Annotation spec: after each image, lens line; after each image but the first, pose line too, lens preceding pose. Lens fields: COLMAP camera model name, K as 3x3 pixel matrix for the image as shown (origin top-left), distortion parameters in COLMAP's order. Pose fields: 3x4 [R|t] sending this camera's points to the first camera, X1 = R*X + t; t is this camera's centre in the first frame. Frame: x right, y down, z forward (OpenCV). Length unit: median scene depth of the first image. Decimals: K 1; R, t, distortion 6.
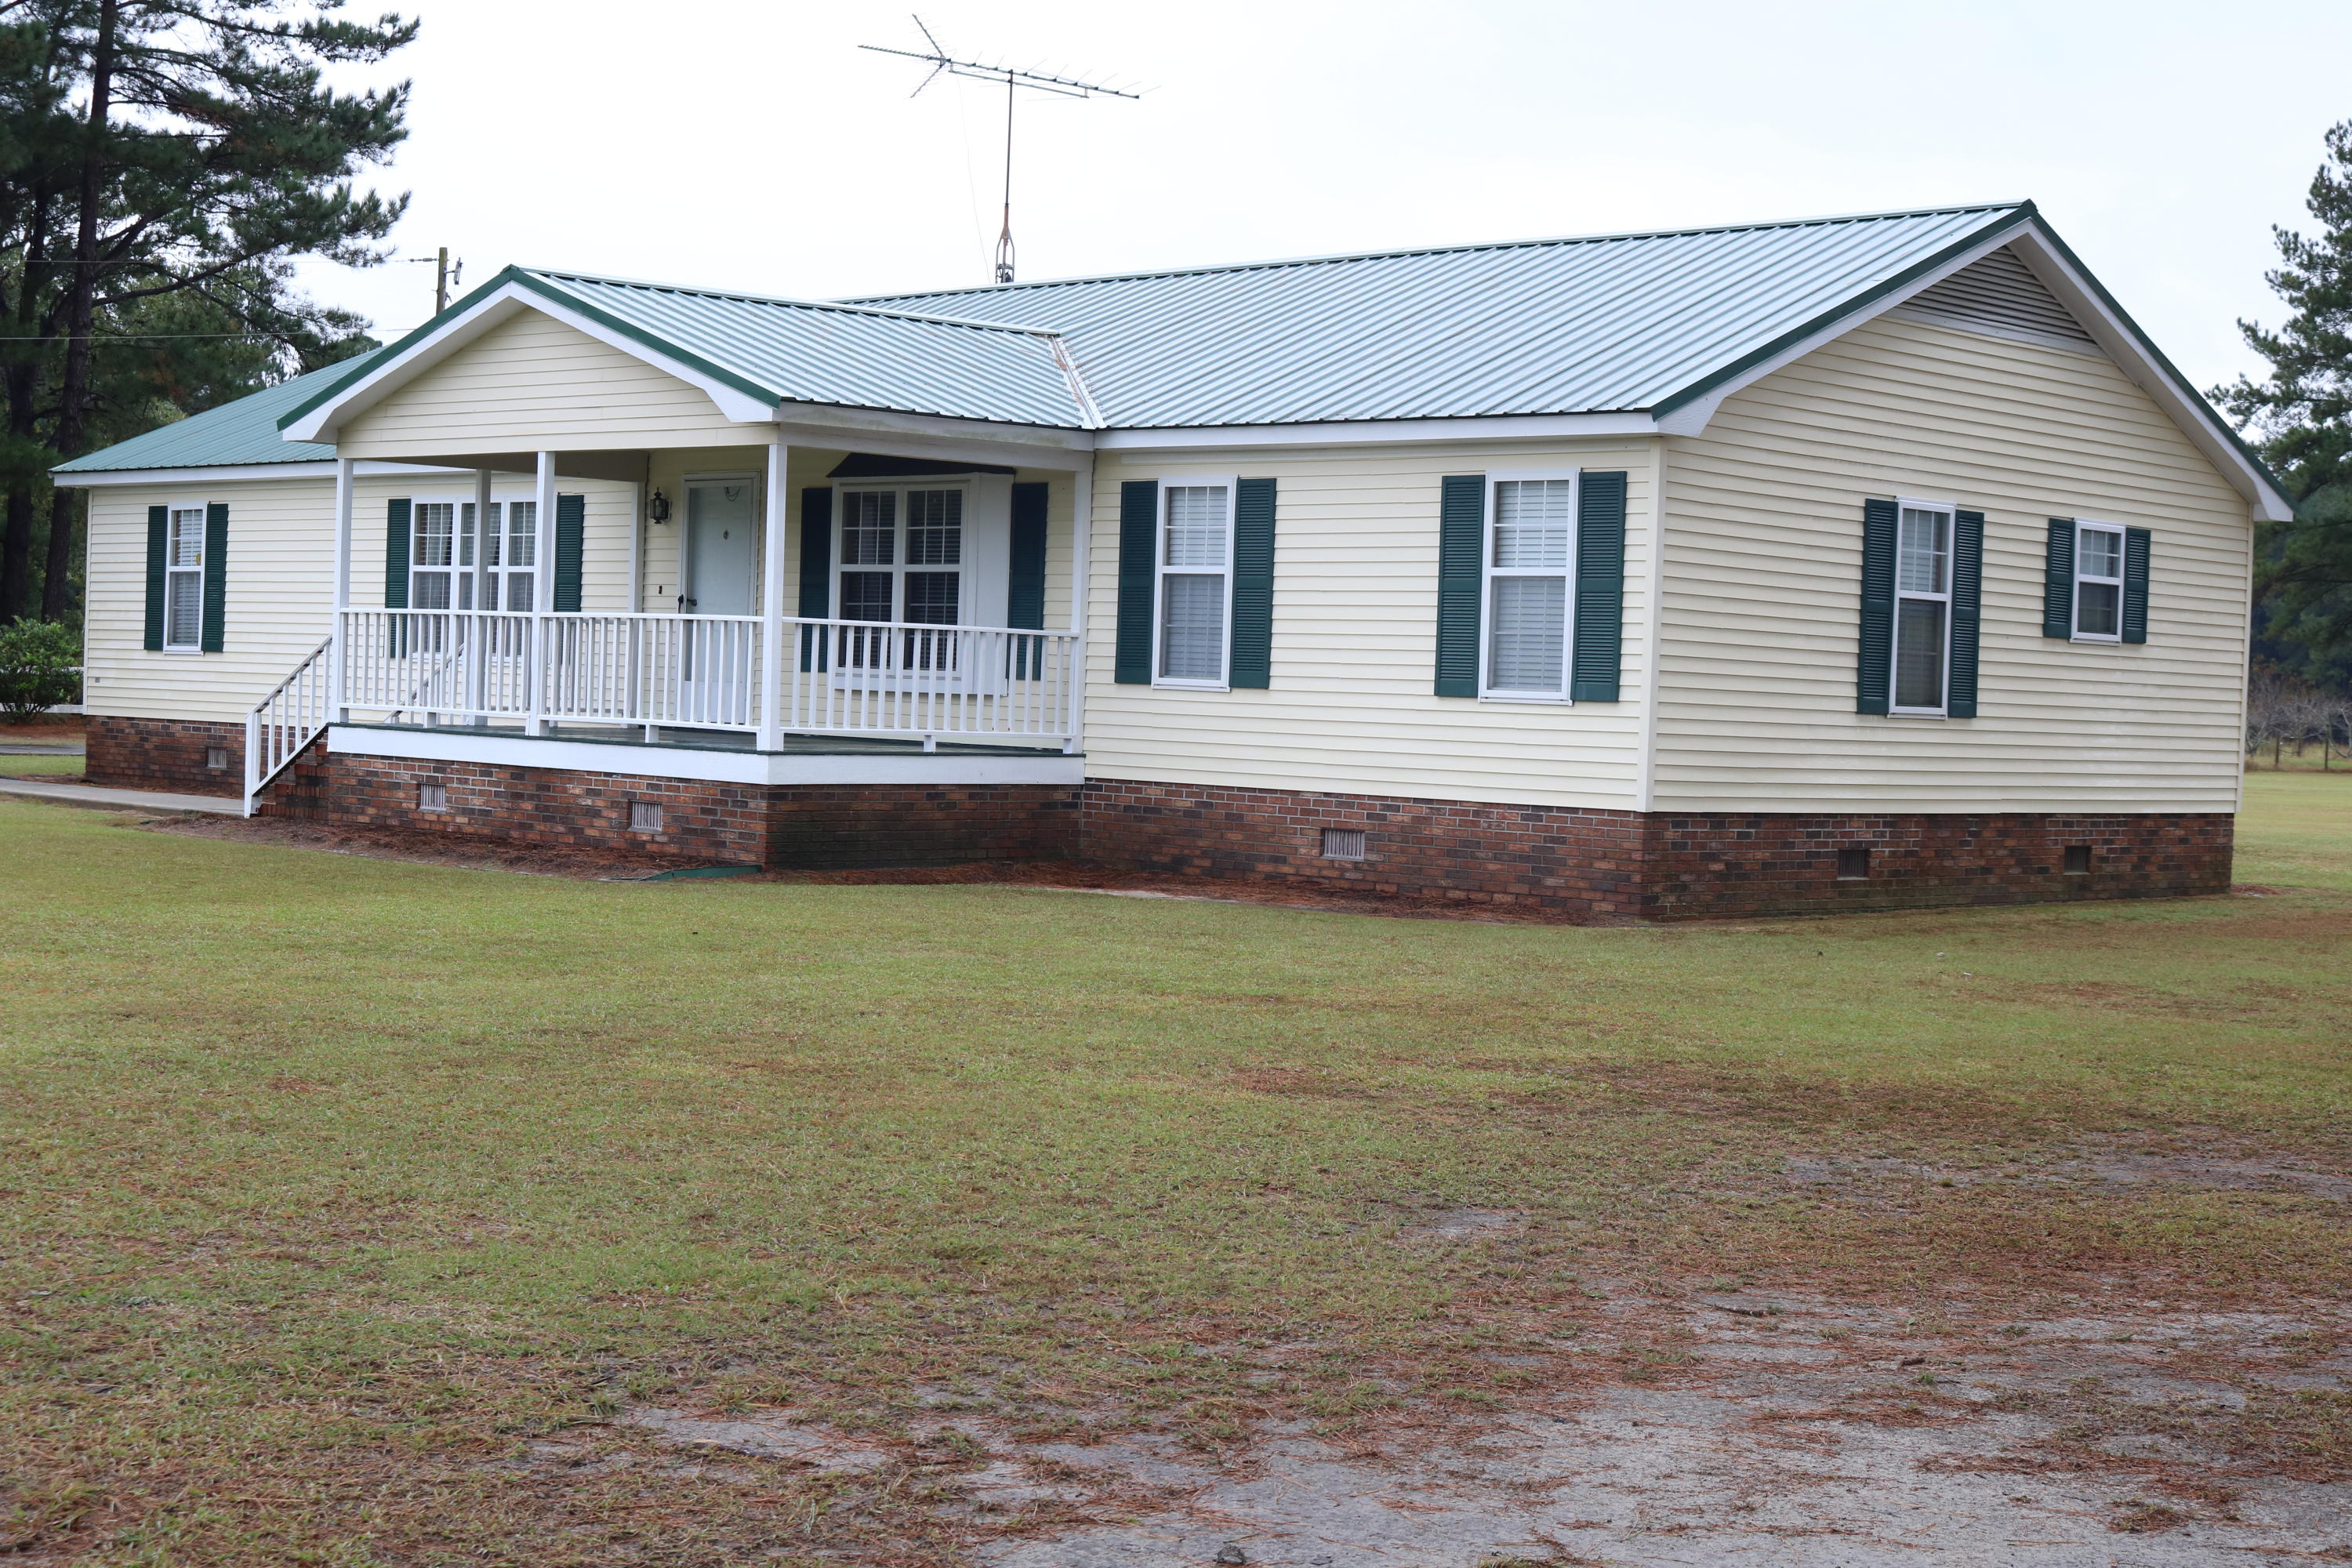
lens RADIAL K [[3396.3, 0, 1188.0], [0, 3396.3, 798.7], [0, 0, 1]] dist [-0.025396, 0.000000]
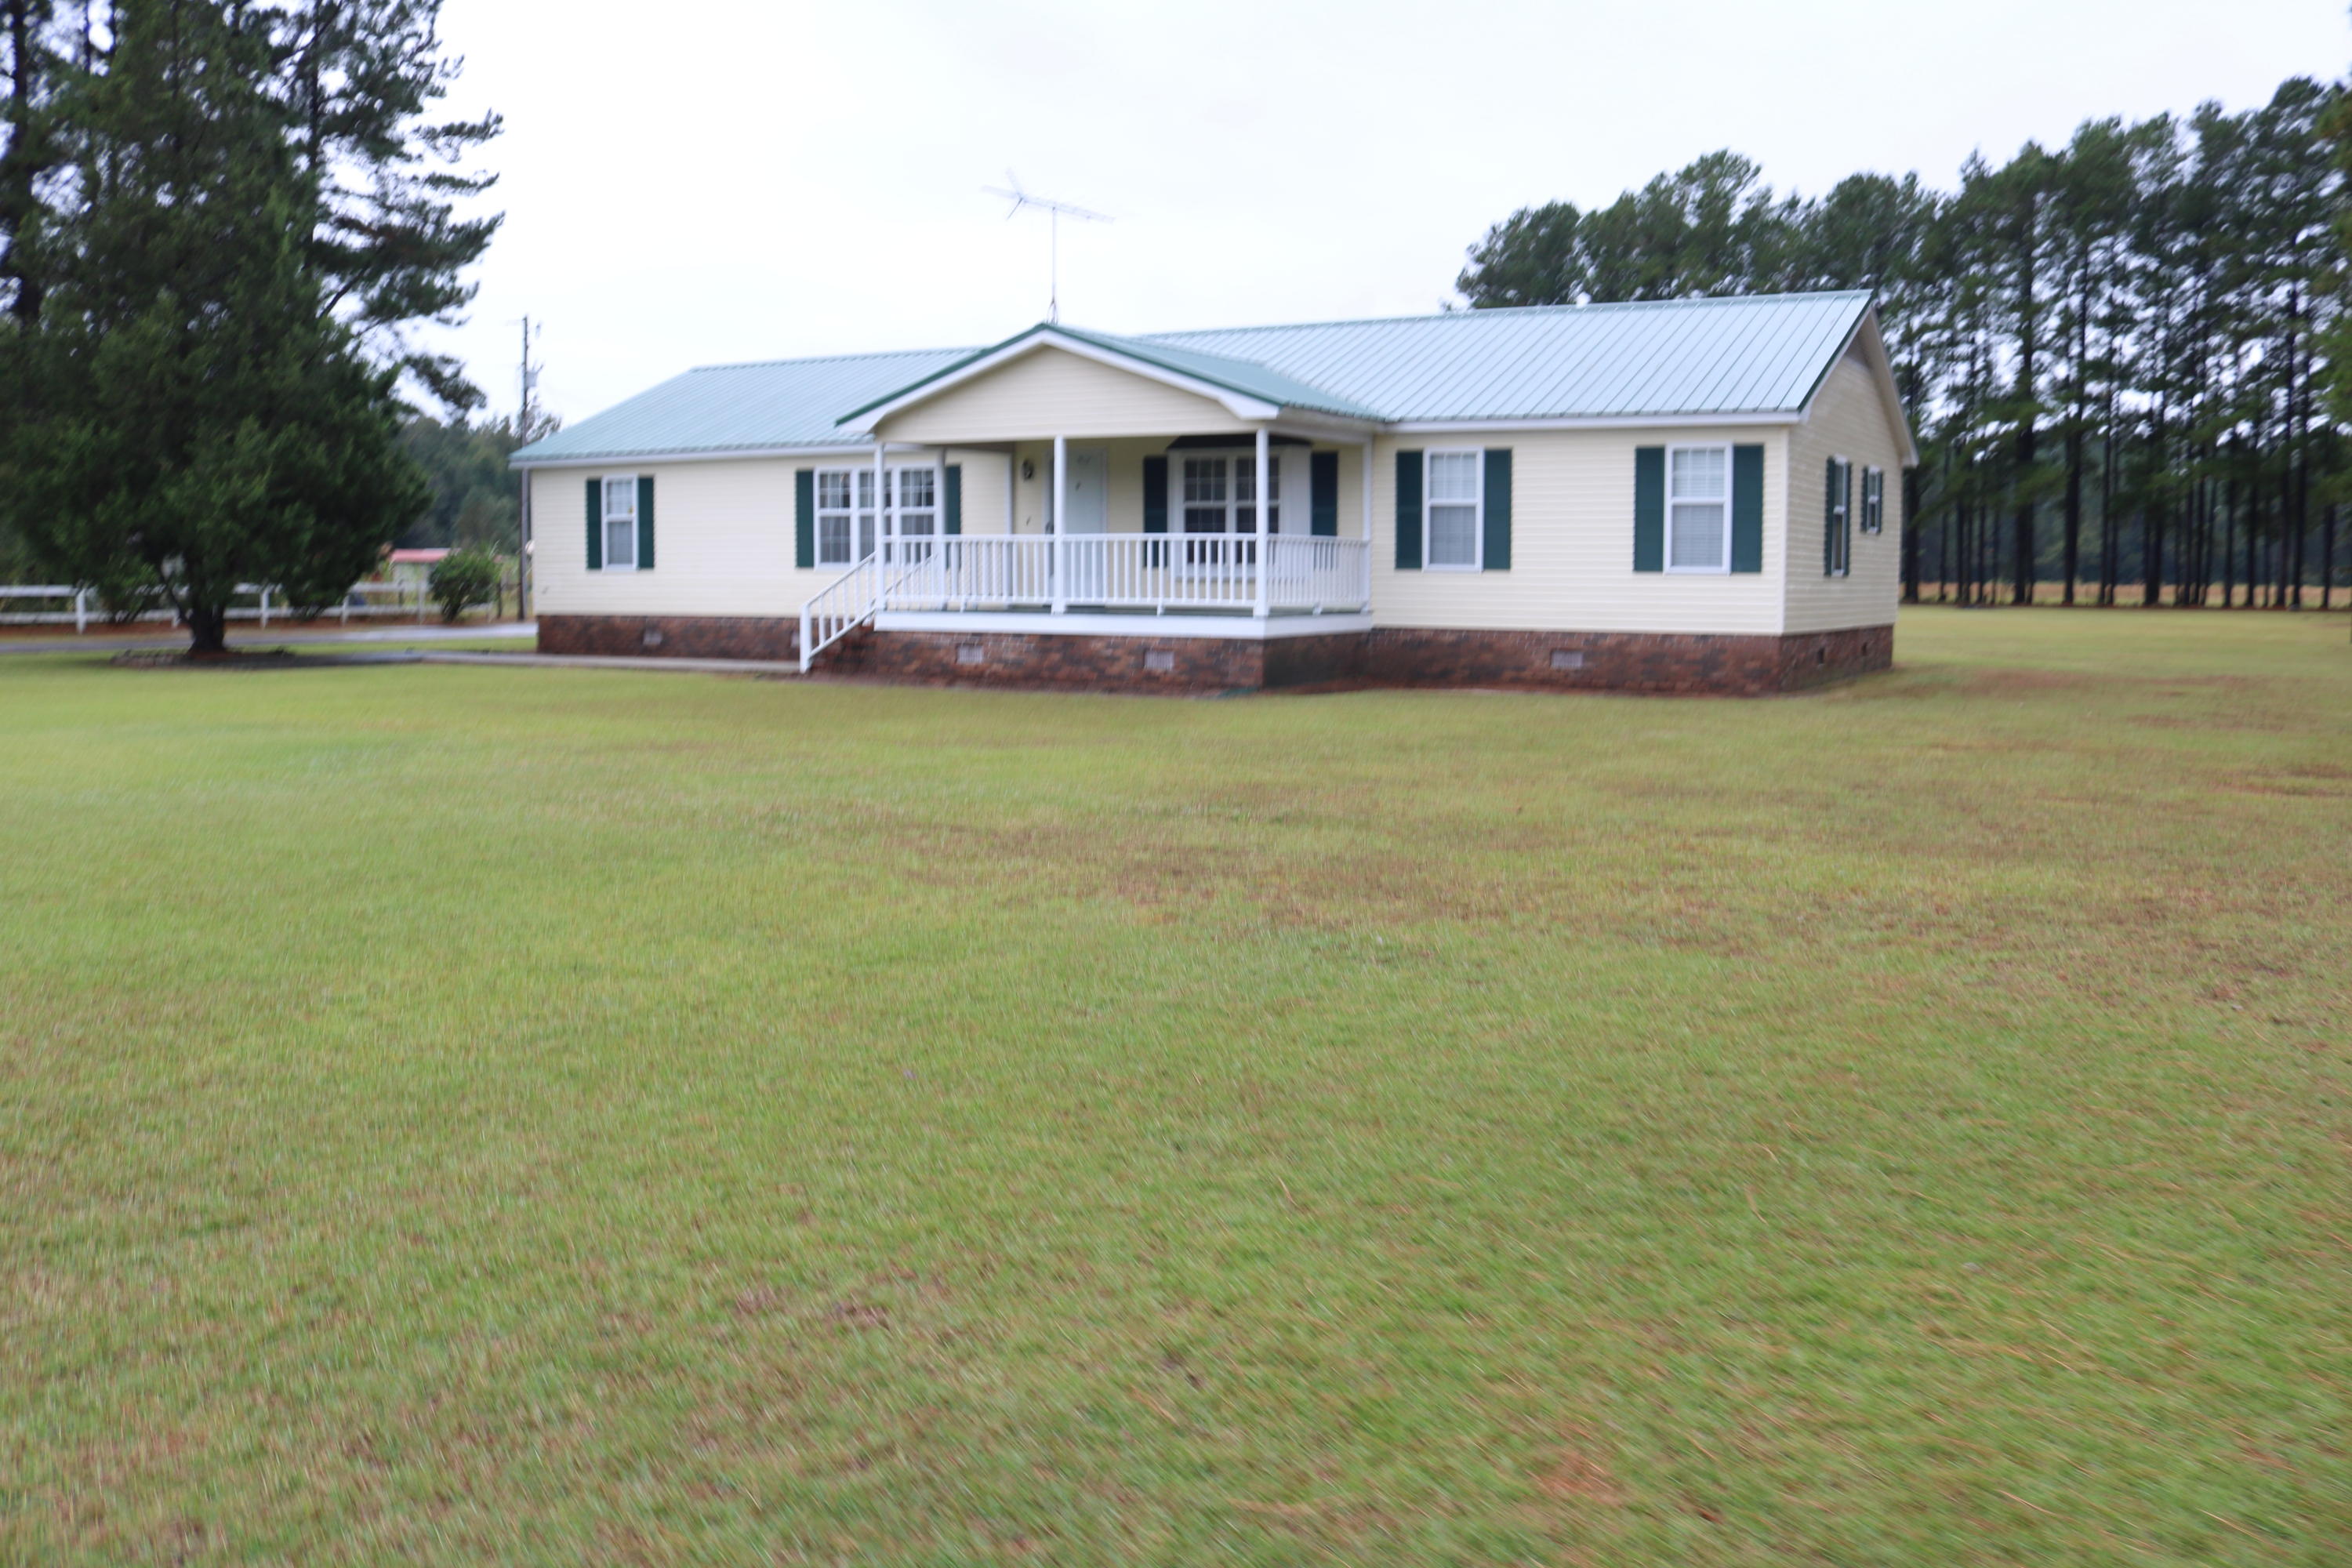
lens RADIAL K [[1941.8, 0, 1180.9], [0, 1941.8, 781.1], [0, 0, 1]] dist [-0.129756, 0.099570]
pose [[0.967409, -0.057860, 0.246521, -0.384603], [0.038226, 0.995757, 0.083702, -0.014354], [-0.250319, -0.071550, 0.965516, 0.086507]]
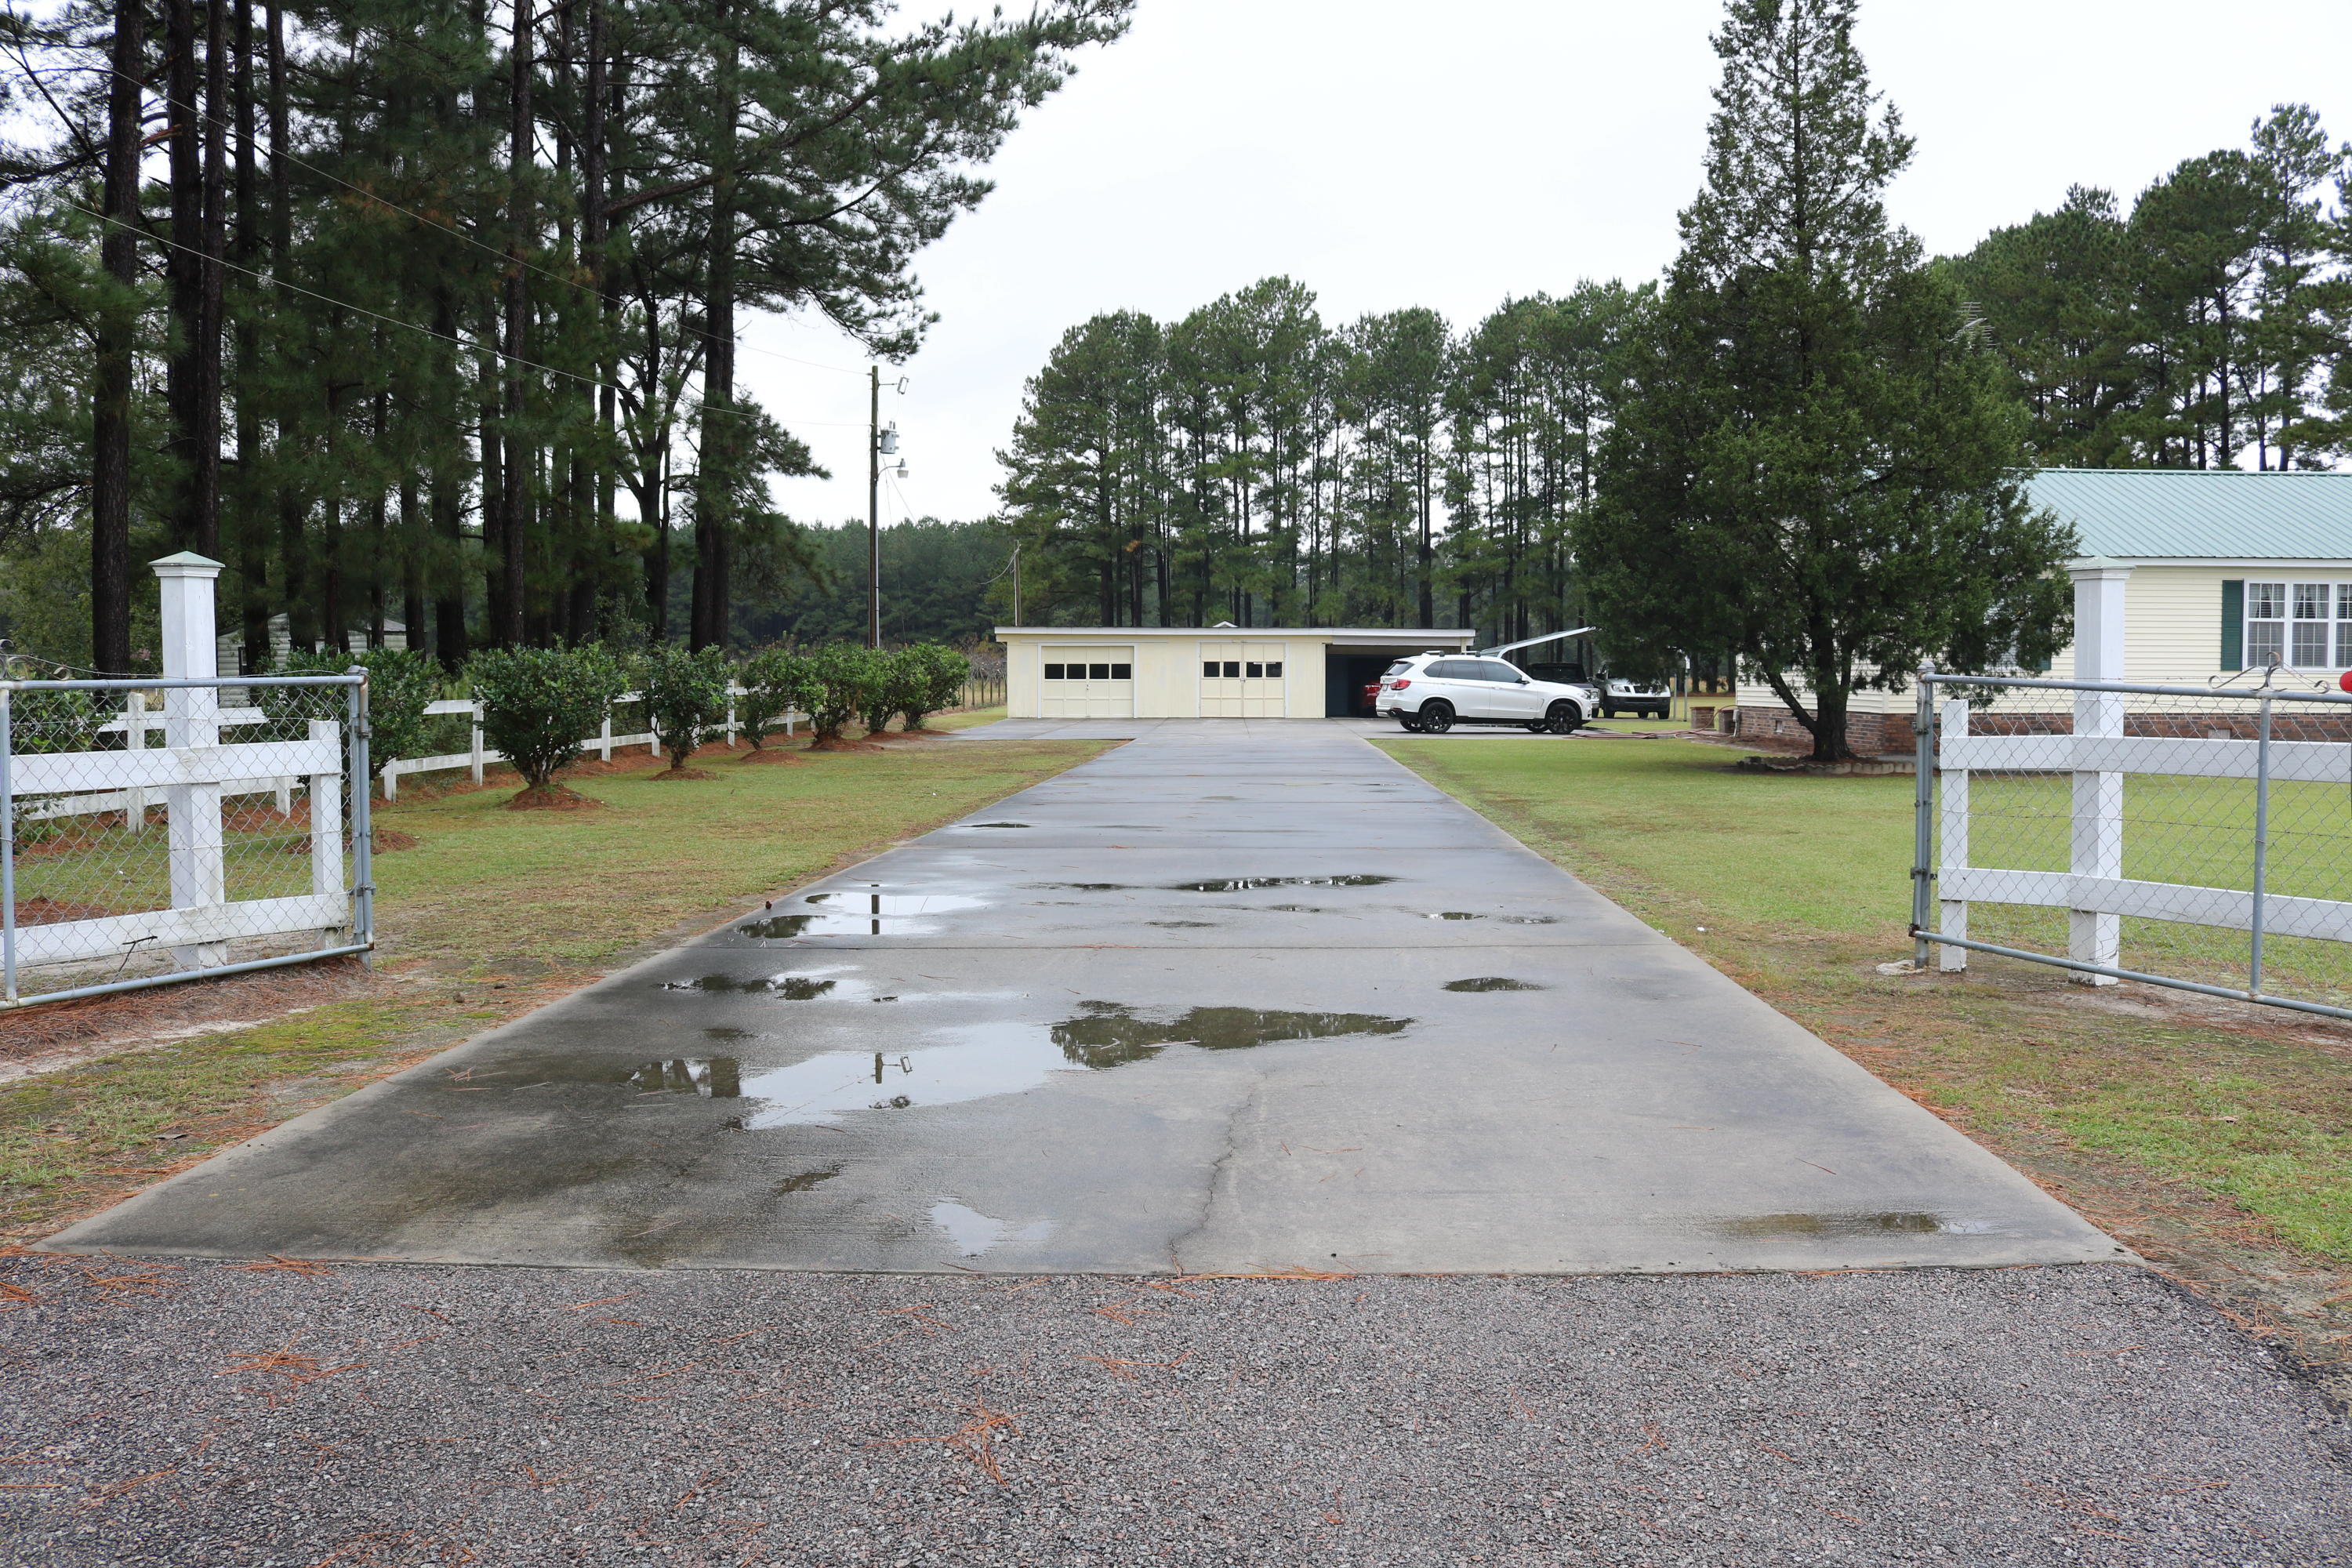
lens RADIAL K [[1941.8, 0, 1183.2], [0, 1941.8, 783.0], [0, 0, 1]] dist [-0.129756, 0.099570]
pose [[0.708452, -0.076843, 0.701563, -1.712263], [0.048994, 0.997012, 0.059728, -0.089702], [-0.704057, -0.007942, 0.710100, 0.905670]]
